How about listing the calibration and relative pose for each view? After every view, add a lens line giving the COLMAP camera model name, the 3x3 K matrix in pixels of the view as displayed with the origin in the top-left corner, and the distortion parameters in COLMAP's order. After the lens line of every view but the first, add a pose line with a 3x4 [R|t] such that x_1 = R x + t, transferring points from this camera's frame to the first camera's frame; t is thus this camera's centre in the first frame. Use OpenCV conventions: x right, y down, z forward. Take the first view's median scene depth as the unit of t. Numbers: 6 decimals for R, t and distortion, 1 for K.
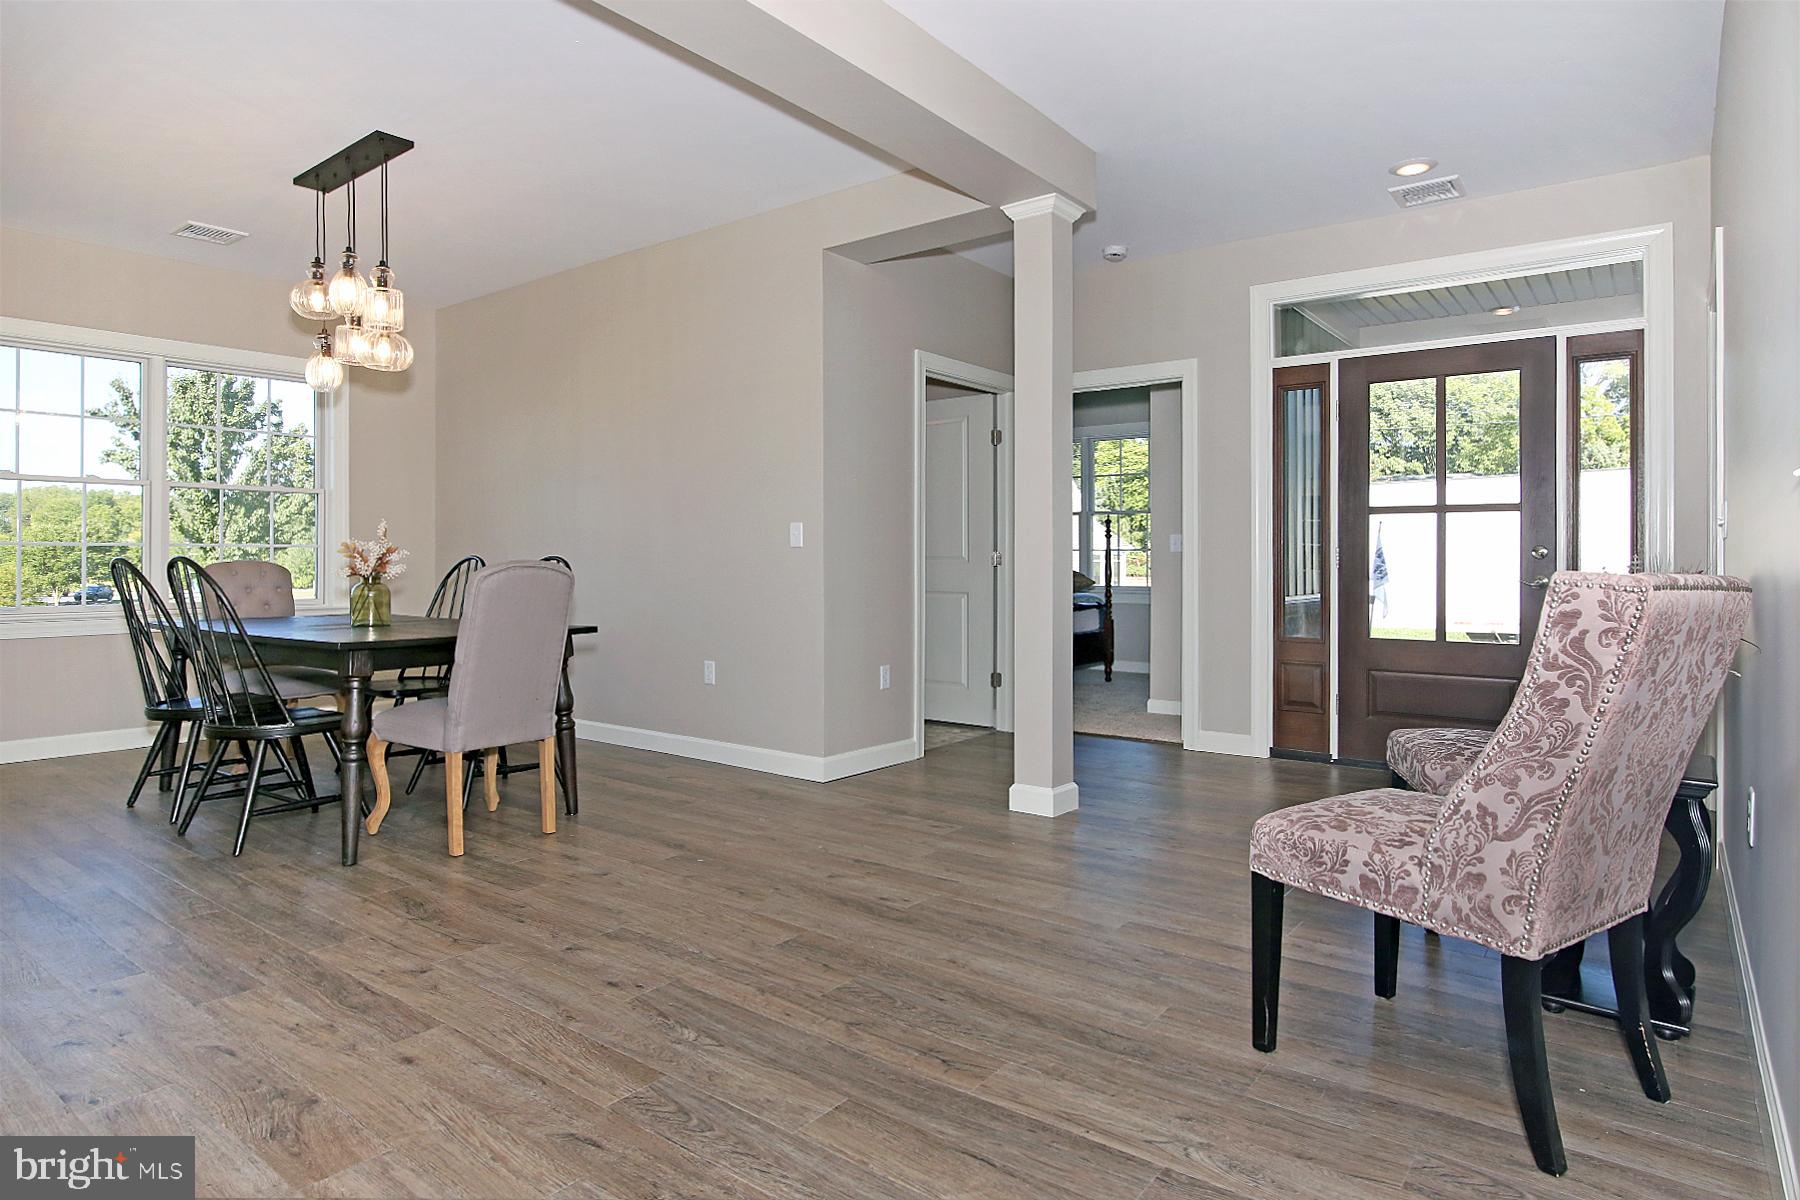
lens RADIAL K [[1019.6, 0, 897.6], [0, 1019.6, 556.0], [0, 0, 1]] dist [0.000669, 0.000217]
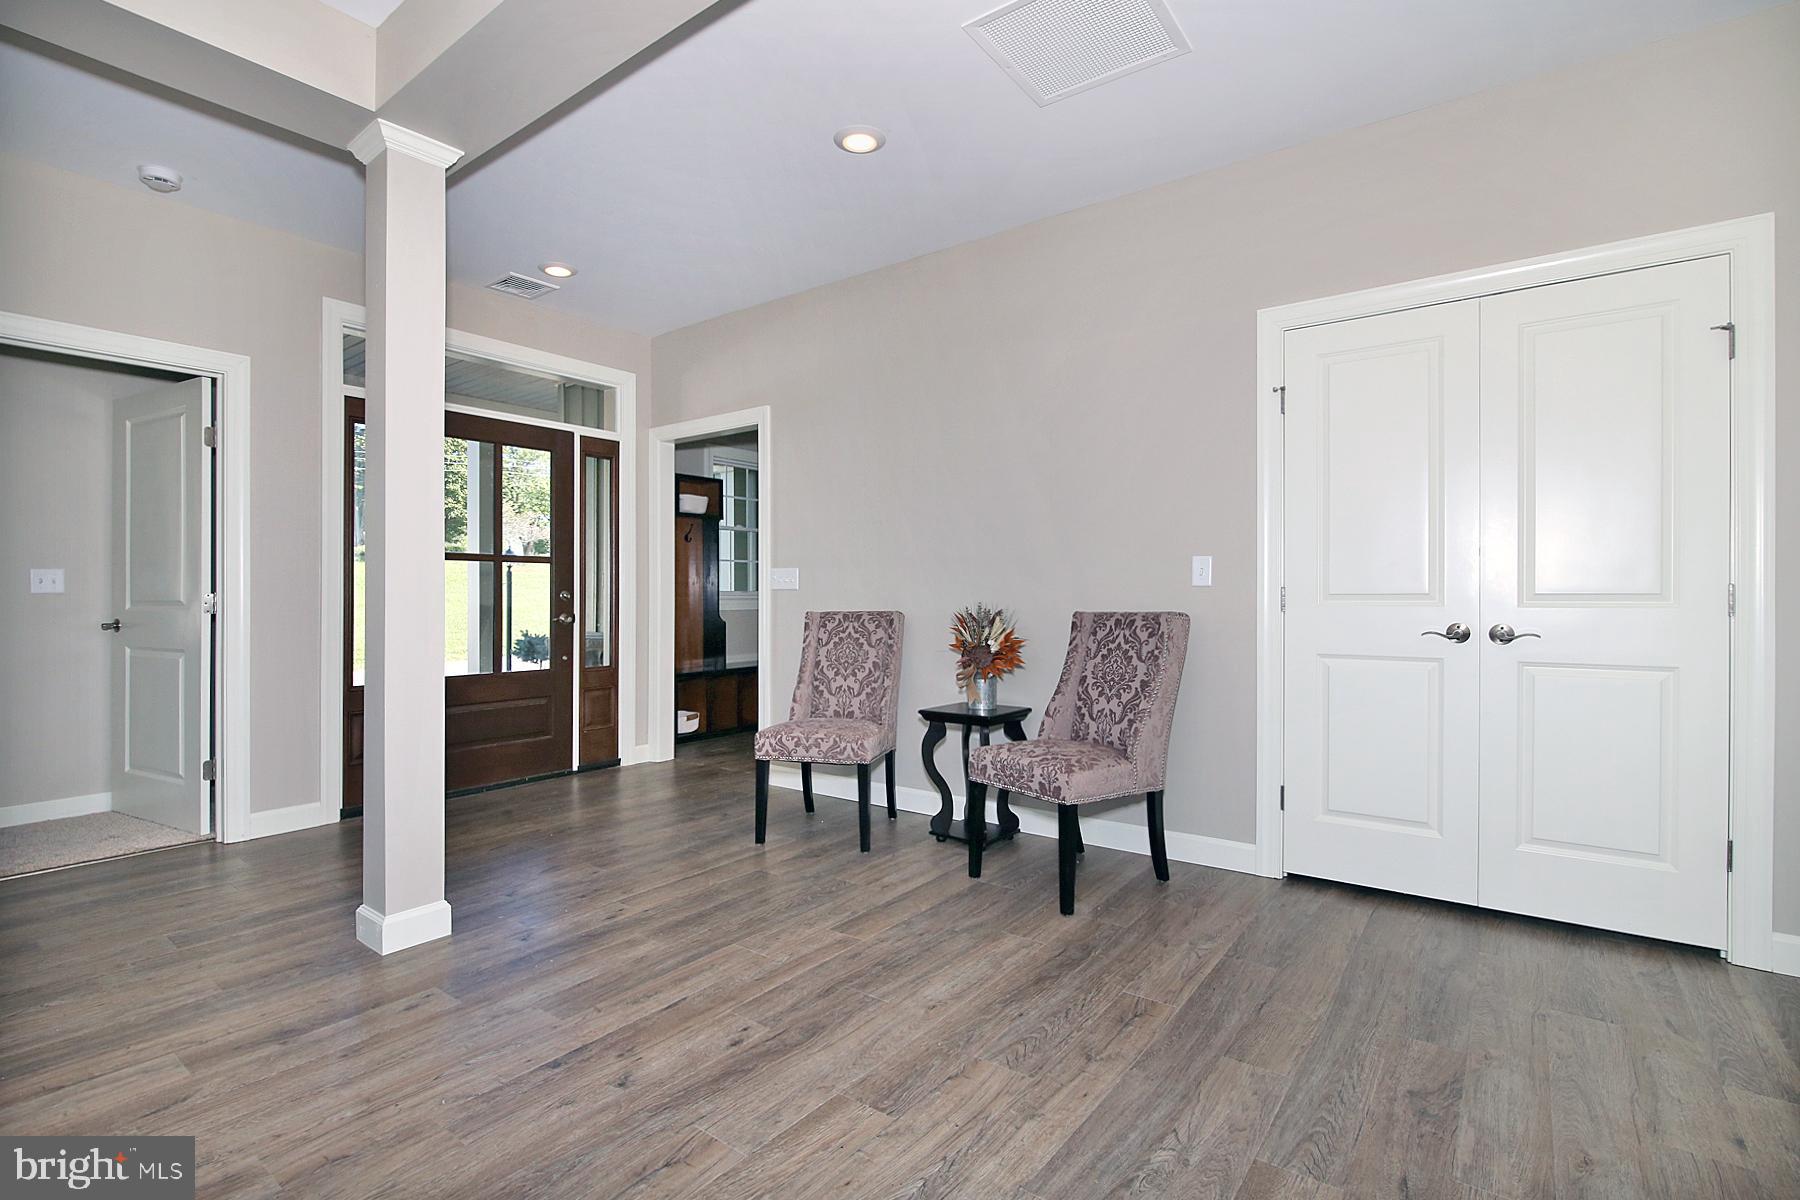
lens RADIAL K [[832.0, 0, 900.0], [0, 832.0, 600.0], [0, 0, 1]] dist [-0.019005, -0.000094]
pose [[0.004601, -0.005906, 0.999972, -0.765300], [-0.003192, 0.999977, 0.005921, -0.012128], [-0.999984, -0.003219, 0.004582, 1.026365]]
